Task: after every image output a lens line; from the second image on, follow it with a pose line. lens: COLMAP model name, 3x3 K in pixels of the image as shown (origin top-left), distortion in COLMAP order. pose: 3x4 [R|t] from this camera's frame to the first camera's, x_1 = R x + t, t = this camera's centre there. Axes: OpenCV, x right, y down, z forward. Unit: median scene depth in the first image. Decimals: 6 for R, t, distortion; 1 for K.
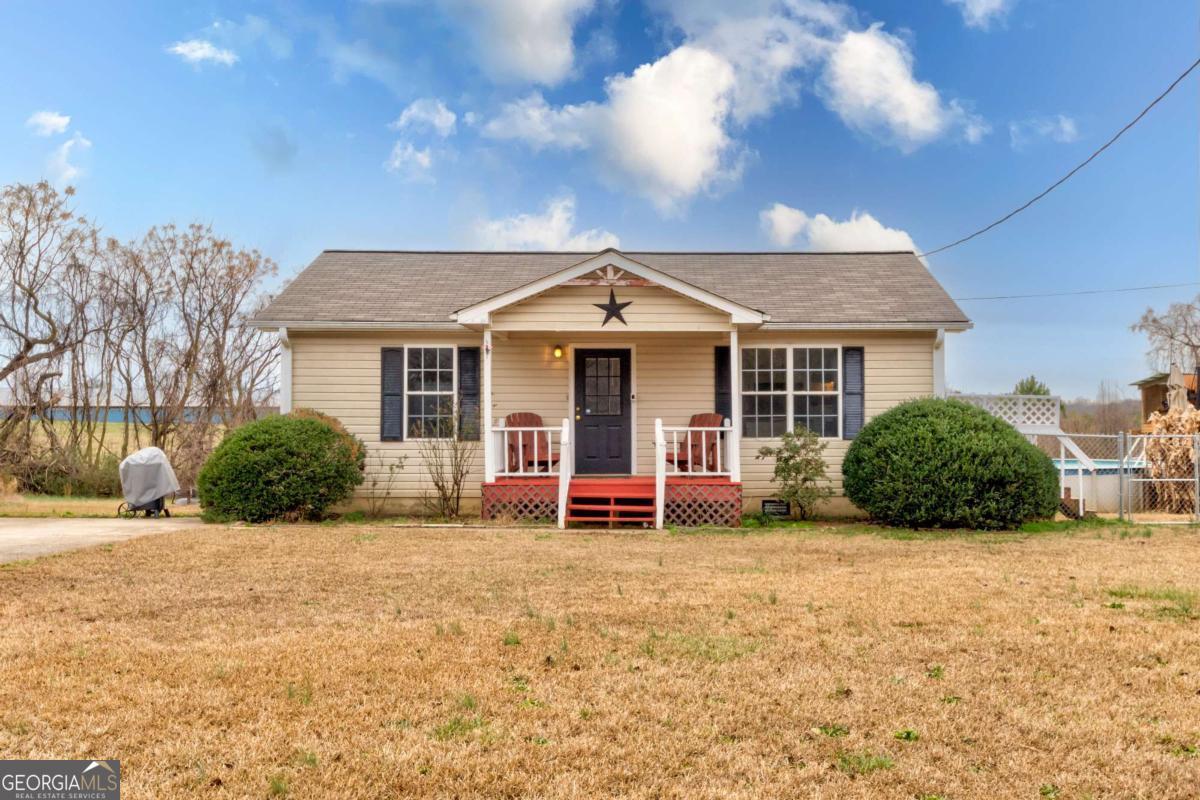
lens RADIAL K [[1123.4, 0, 600.1], [0, 1123.4, 394.0], [0, 0, 1]] dist [-0.000154, 0.000000]
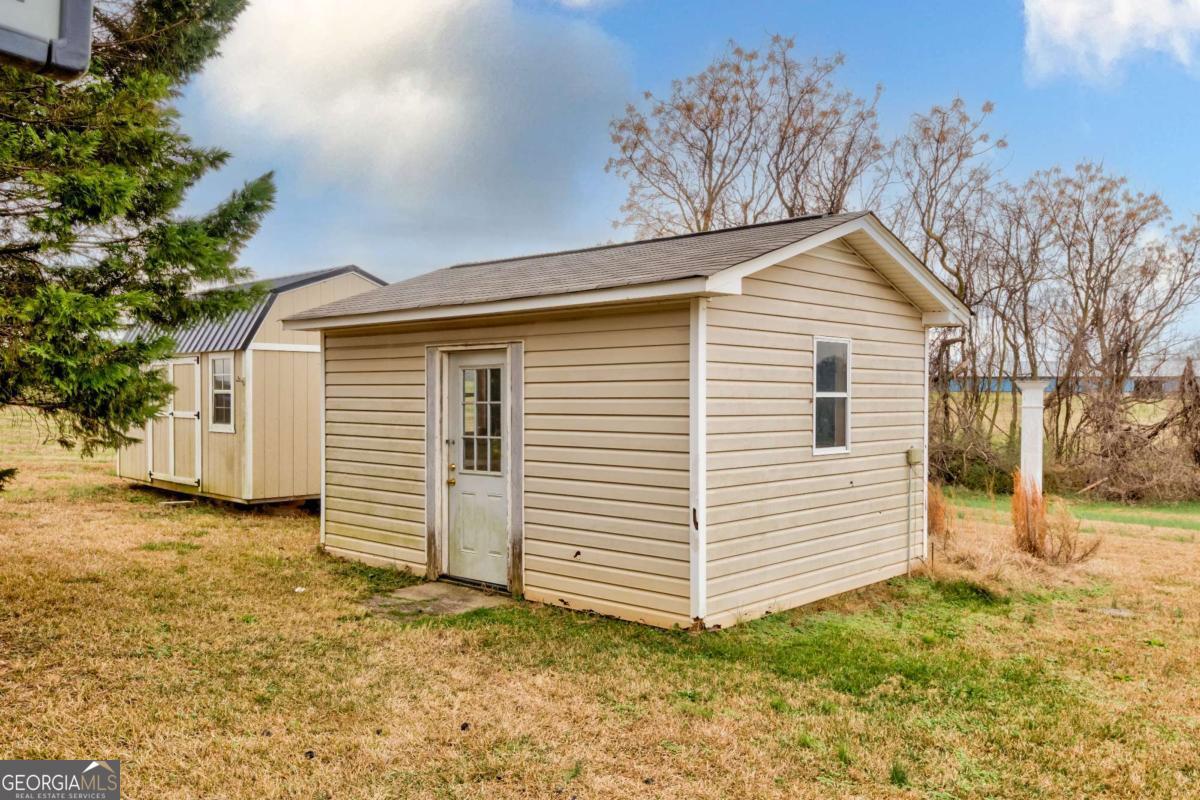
lens RADIAL K [[983.9, 0, 606.1], [0, 983.9, 397.1], [0, 0, 1]] dist [-0.004723, 0.013971]
pose [[0.757396, -0.001072, -0.652955, -0.686856], [0.020024, 0.999566, 0.021586, 0.012228], [0.652649, -0.029424, 0.757089, 0.897843]]
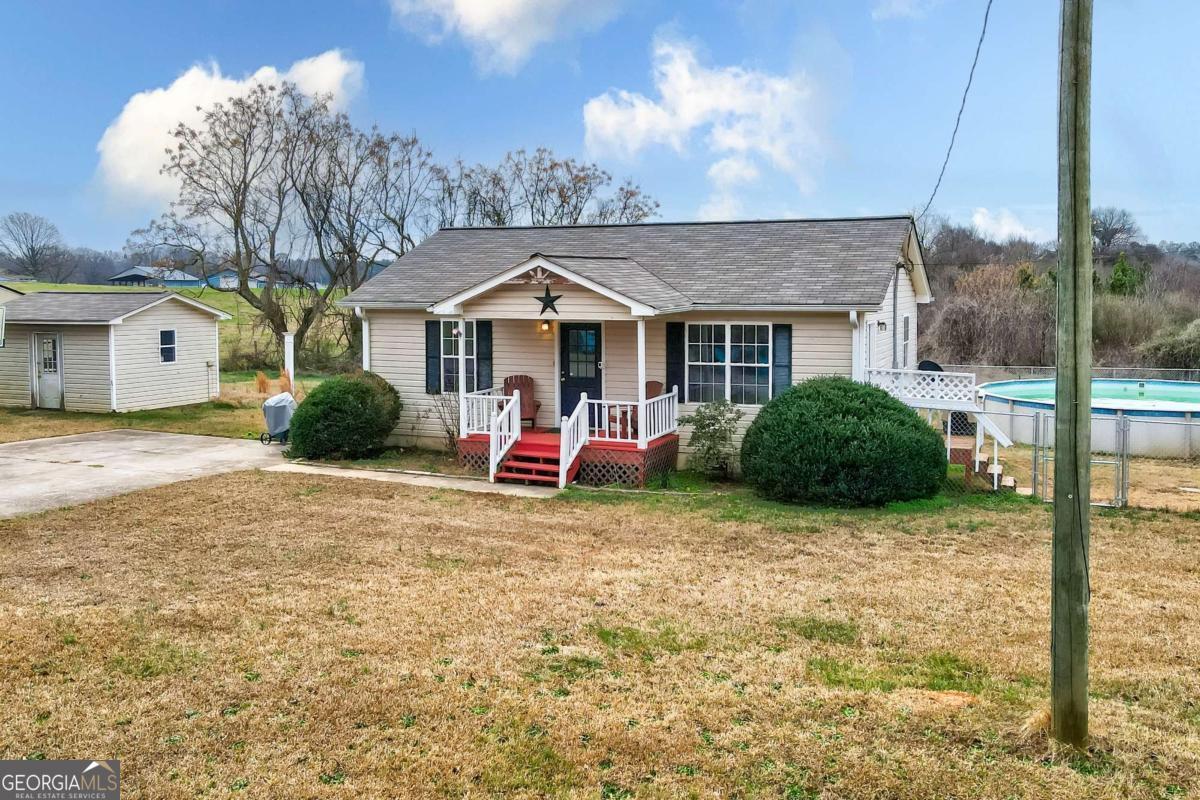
lens RADIAL K [[983.9, 0, 588.6], [0, 983.9, 334.9], [0, 0, 1]] dist [-0.004723, 0.013971]
pose [[0.929534, 0.007749, -0.368655, 0.406657], [0.019806, 0.997287, 0.070902, -0.104369], [0.368204, -0.073207, 0.926858, 0.027356]]
